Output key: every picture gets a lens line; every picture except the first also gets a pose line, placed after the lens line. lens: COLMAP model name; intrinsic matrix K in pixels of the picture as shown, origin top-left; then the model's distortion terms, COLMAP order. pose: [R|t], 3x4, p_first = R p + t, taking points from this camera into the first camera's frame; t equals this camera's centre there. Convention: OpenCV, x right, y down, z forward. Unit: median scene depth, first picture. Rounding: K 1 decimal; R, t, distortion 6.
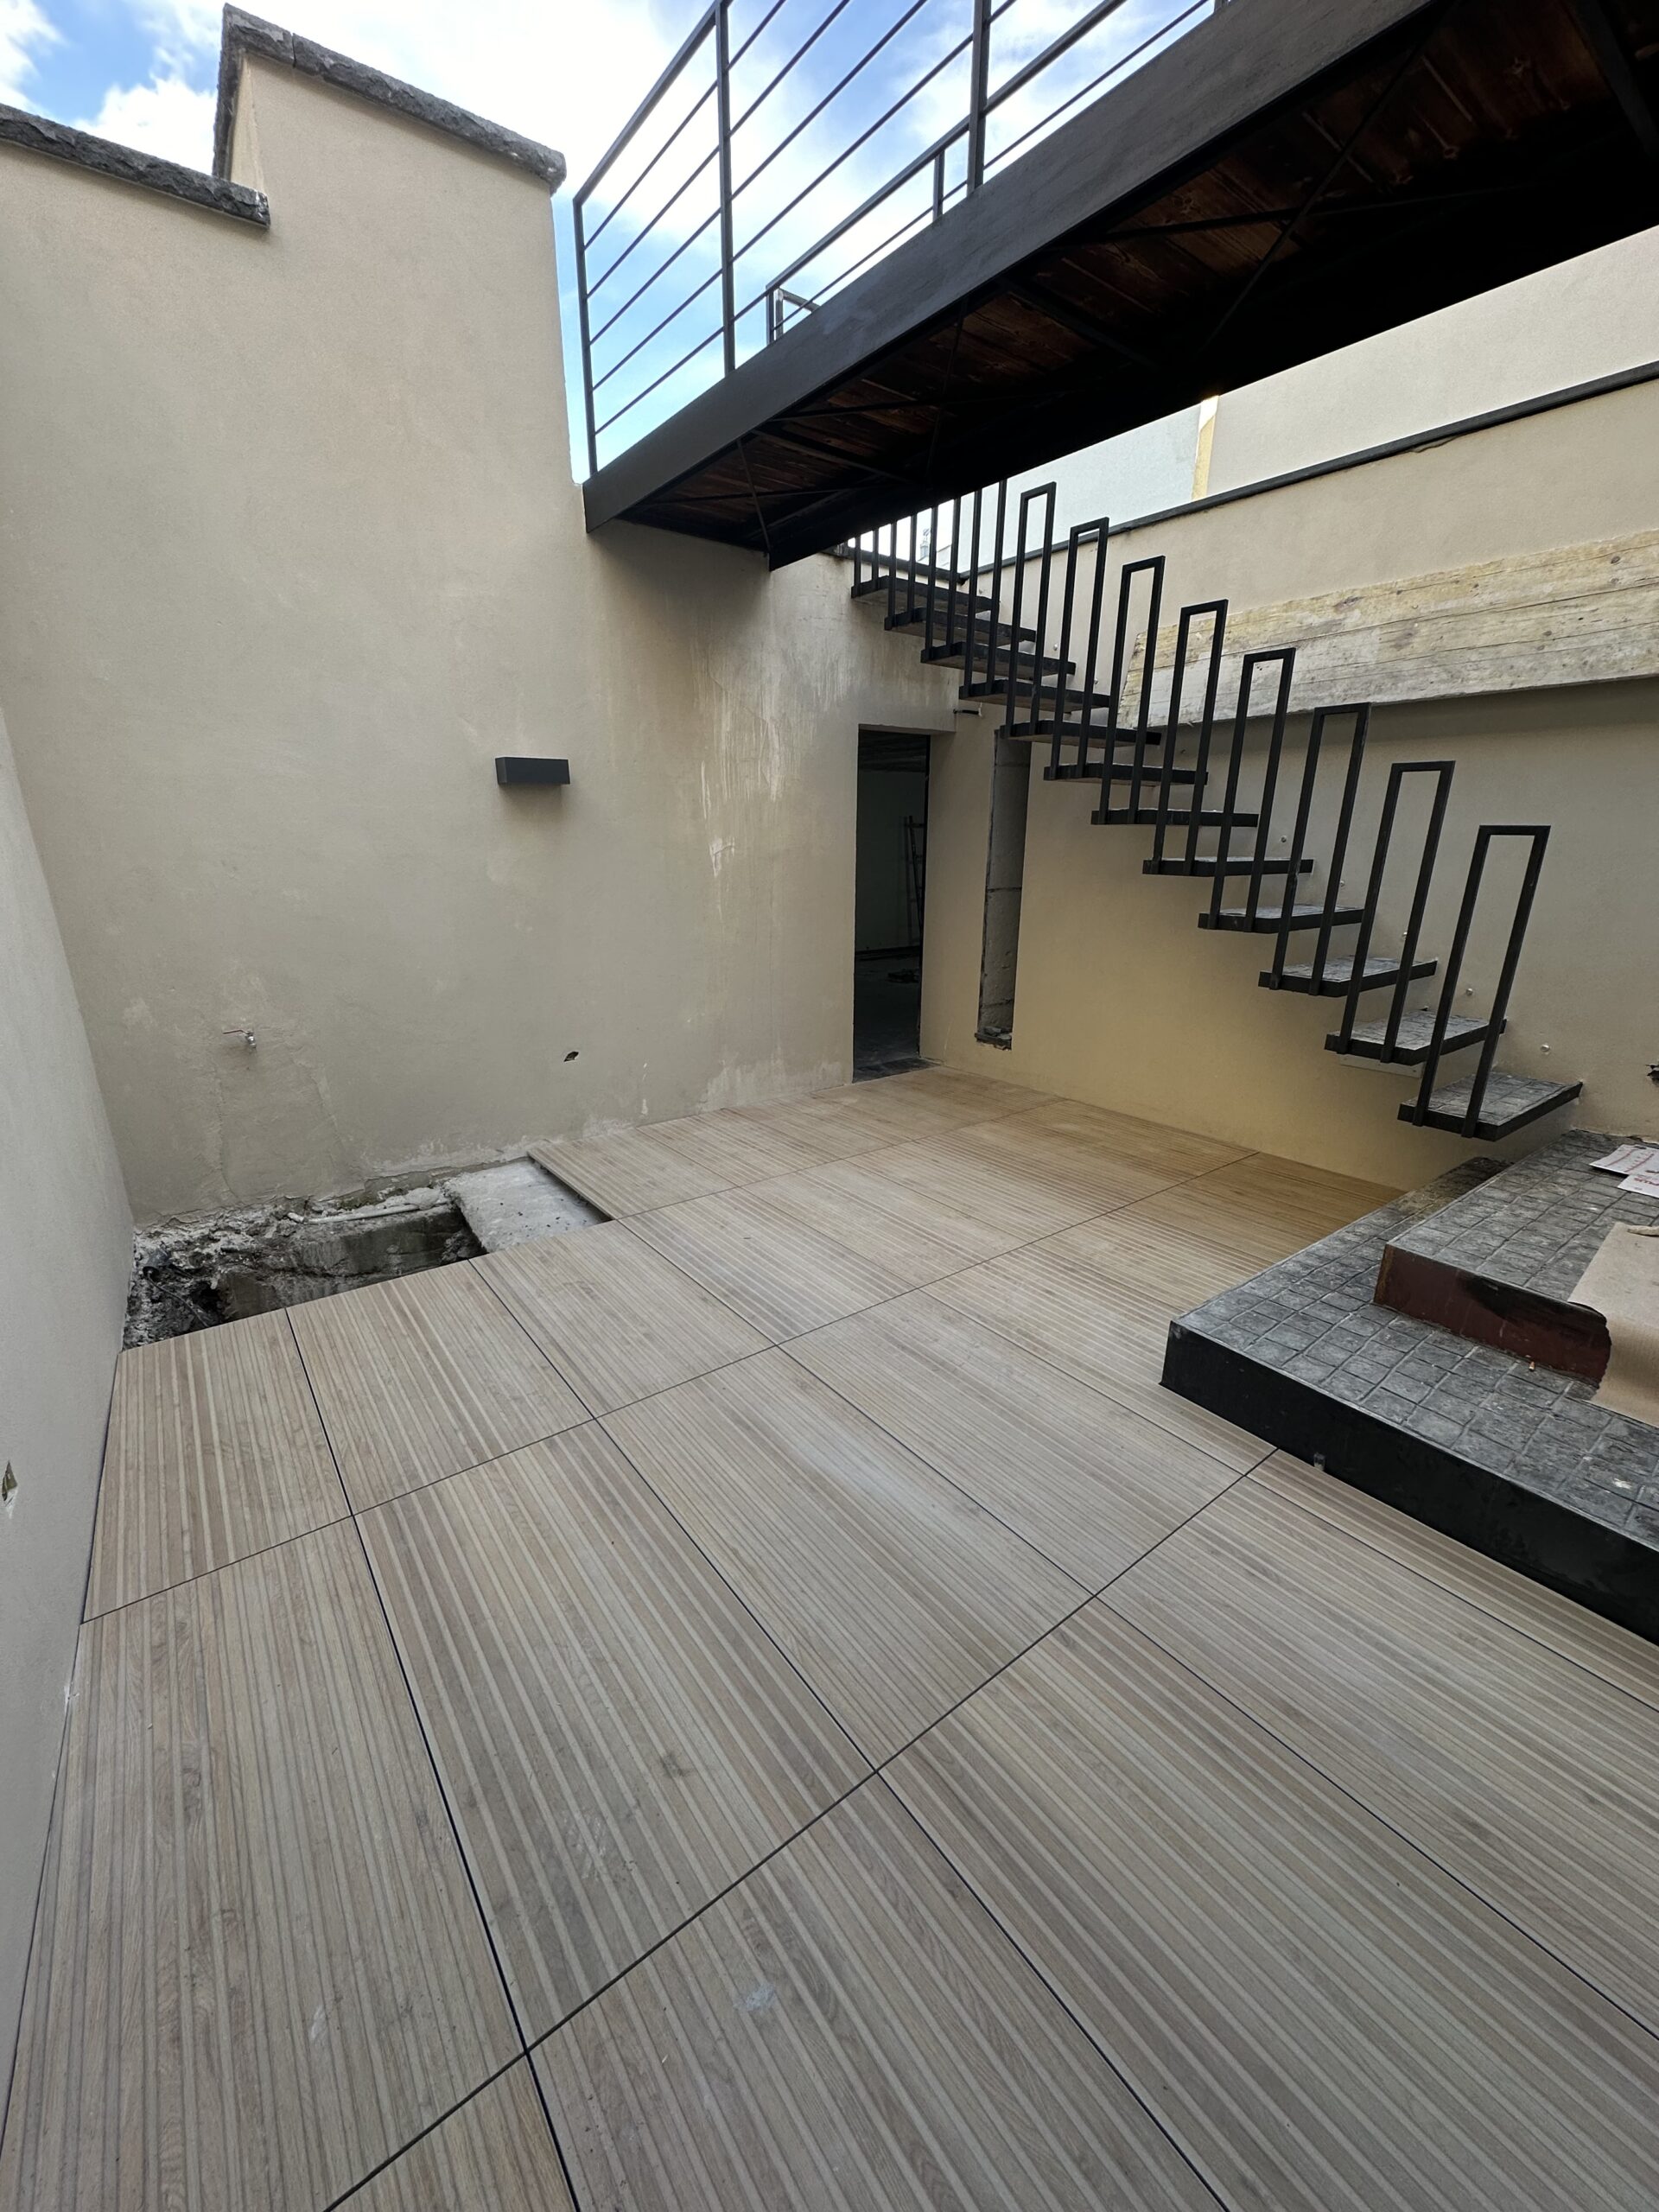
lens RADIAL K [[877.6, 0, 825.7], [0, 877.6, 1106.3], [0, 0, 1]] dist [-0.005806, -0.000098]
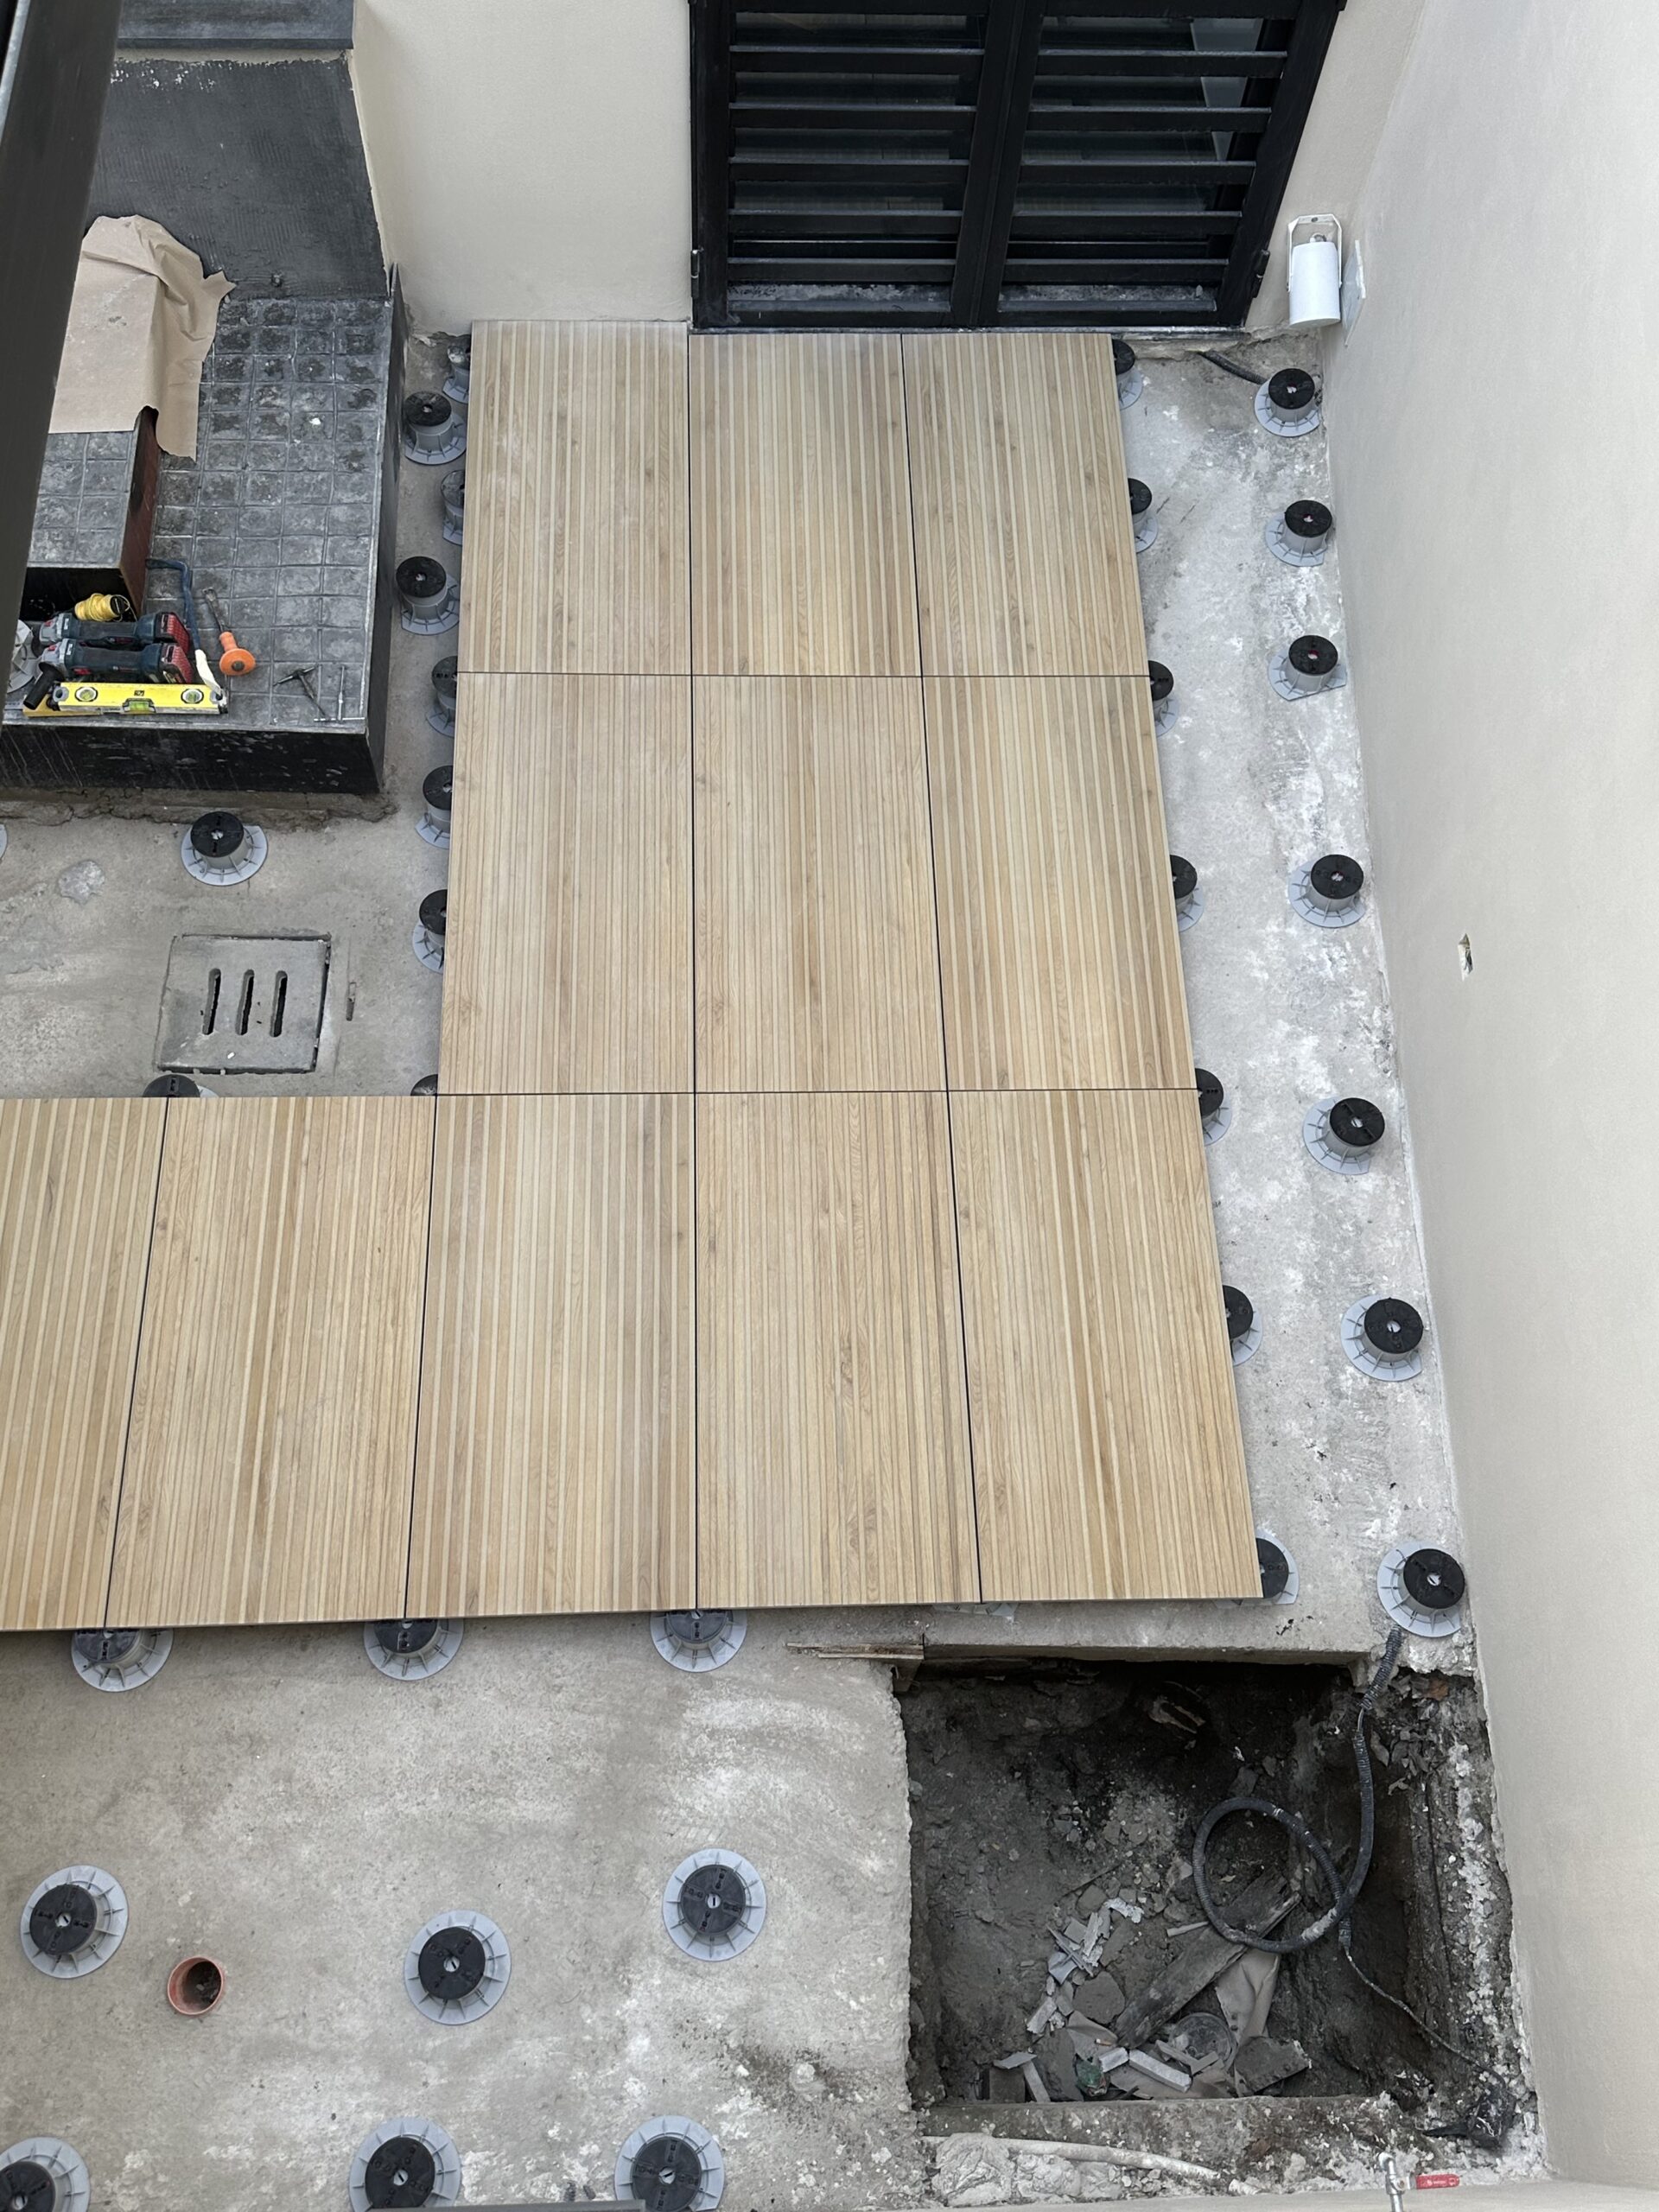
lens RADIAL K [[1978.2, 0, 829.5], [0, 1978.2, 1106.0], [0, 0, 1]] dist [0.175614, -0.318393]
pose [[-0.815639, -0.542884, 0.200023, -0.368213], [0.120472, 0.178782, 0.976485, -1.017102], [-0.565879, 0.820557, -0.080419, 0.799020]]
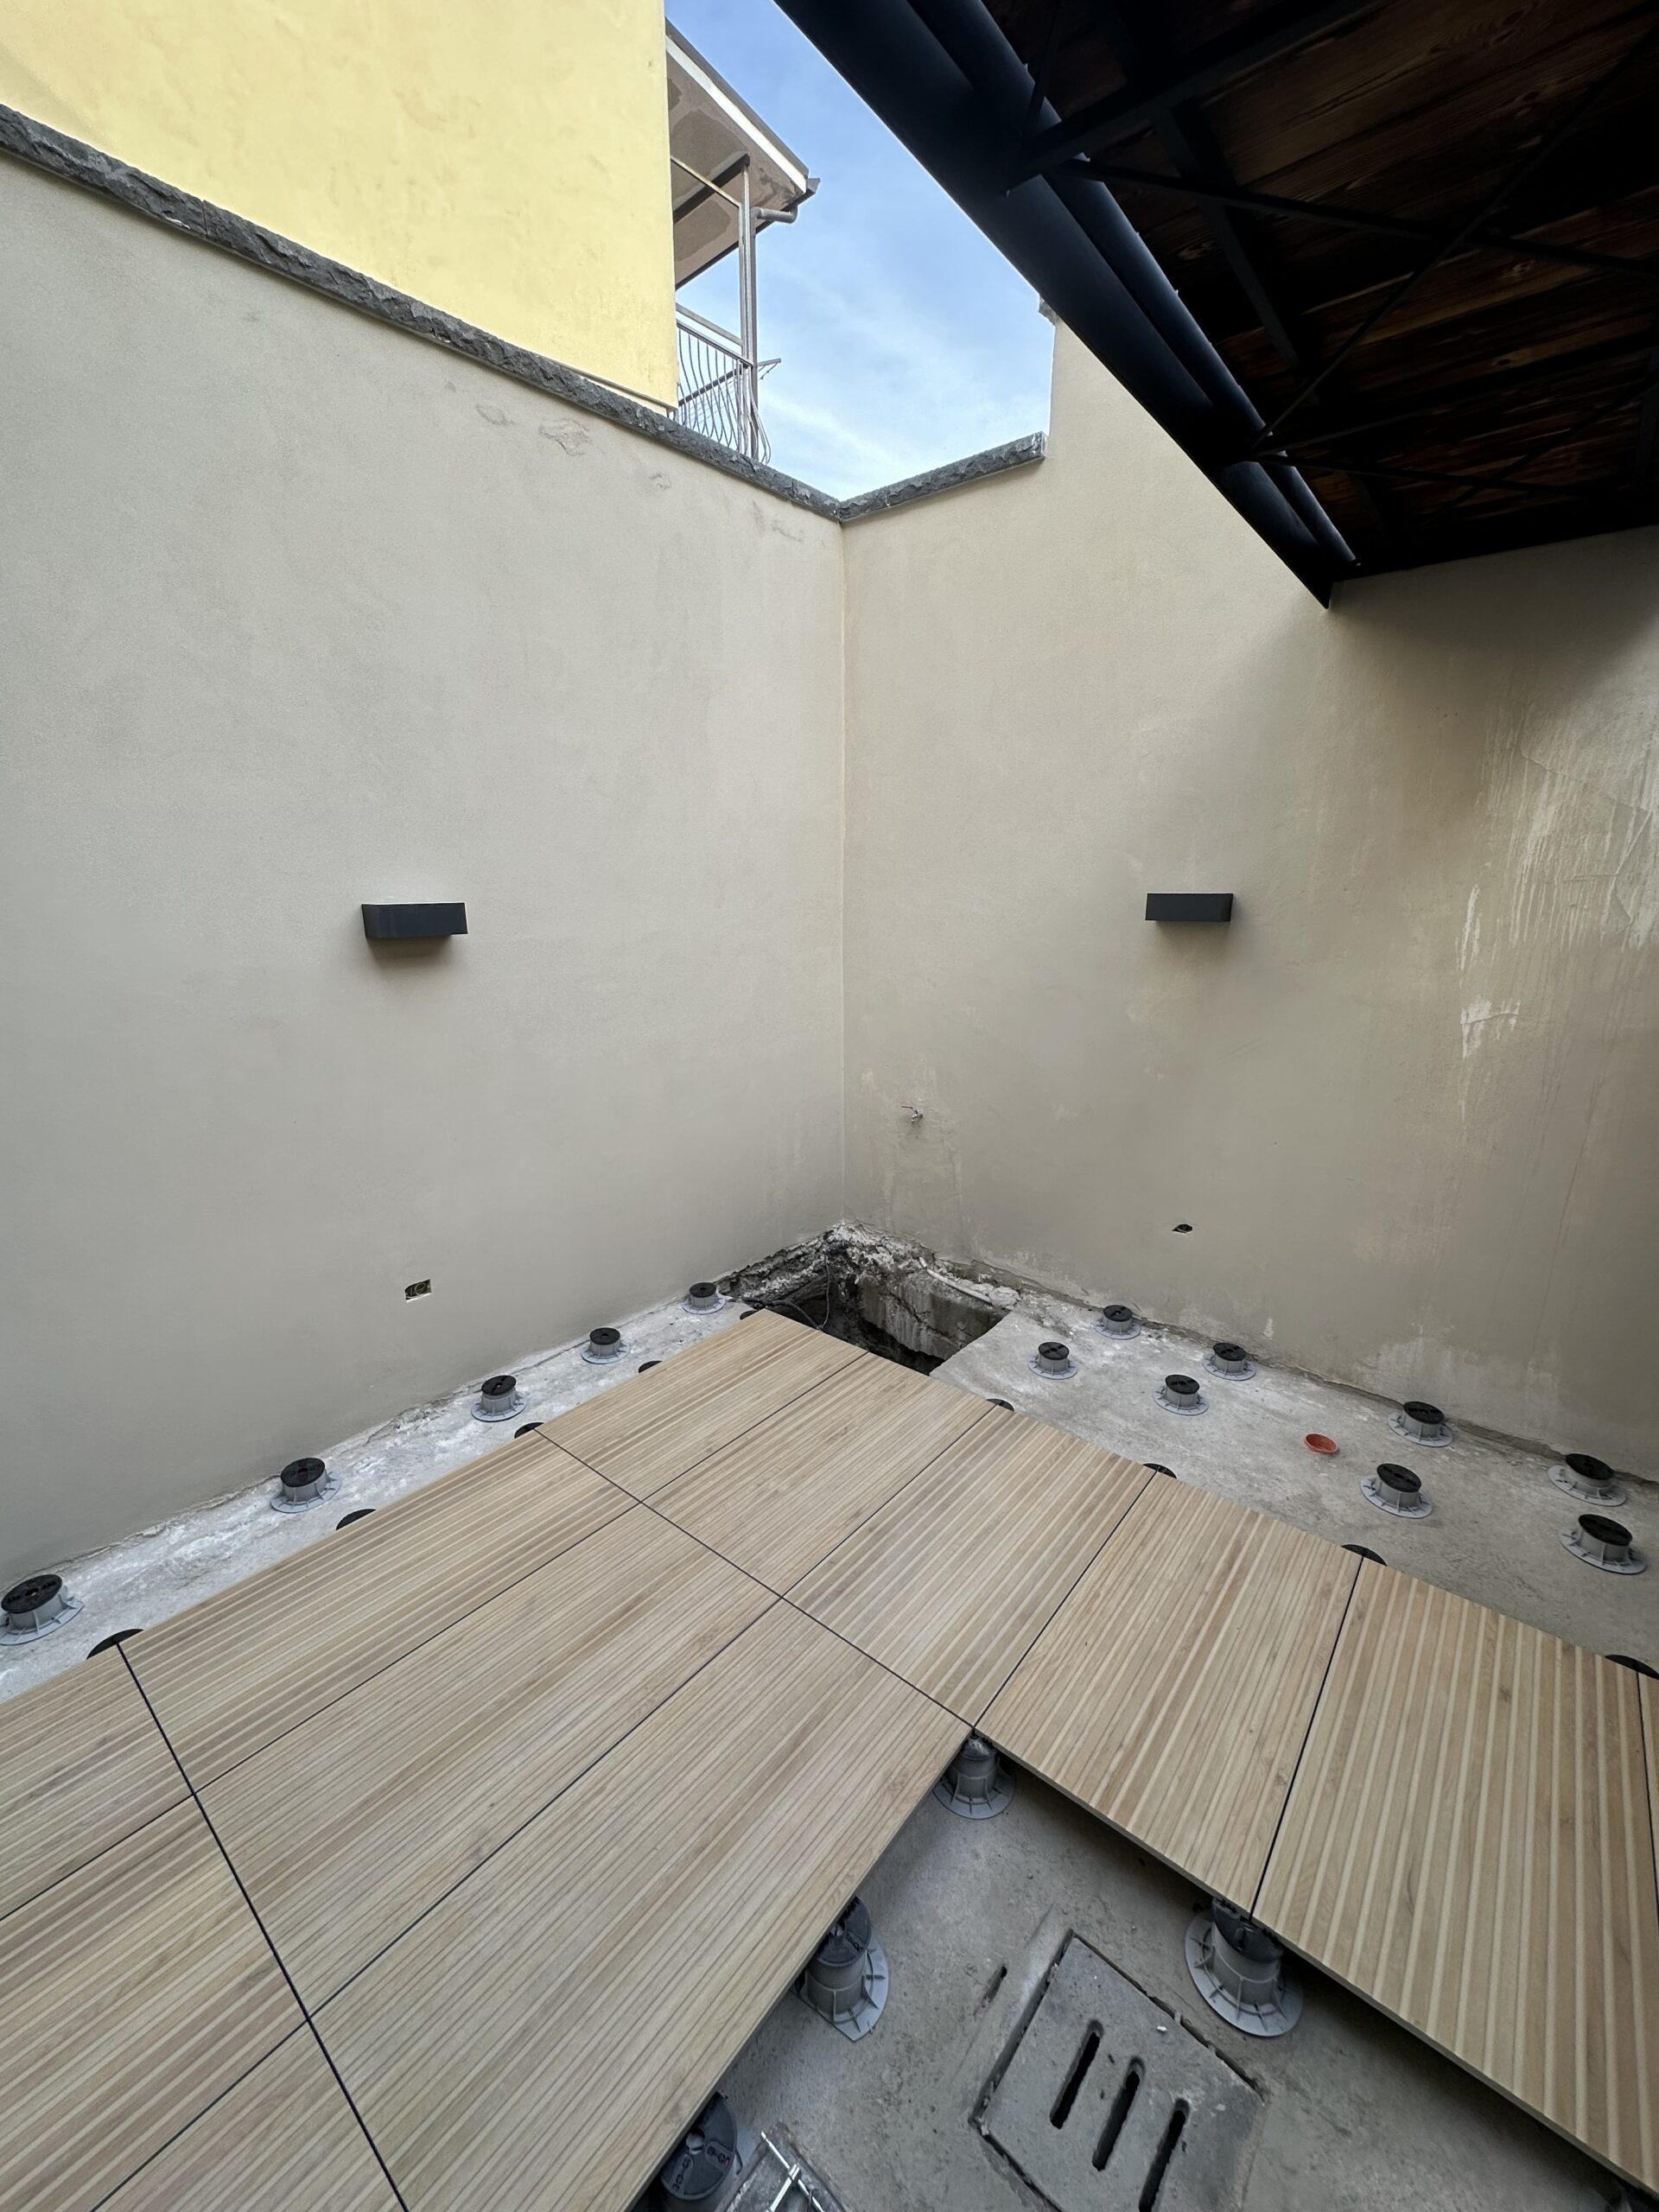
lens RADIAL K [[875.8, 0, 834.0], [0, 875.8, 1103.4], [0, 0, 1]] dist [-0.003475, 0.000061]
pose [[0.236234, 0.233306, -0.943272, 0.487785], [-0.291379, 0.943084, 0.160286, -0.253922], [0.926980, 0.236985, 0.290769, 0.502861]]
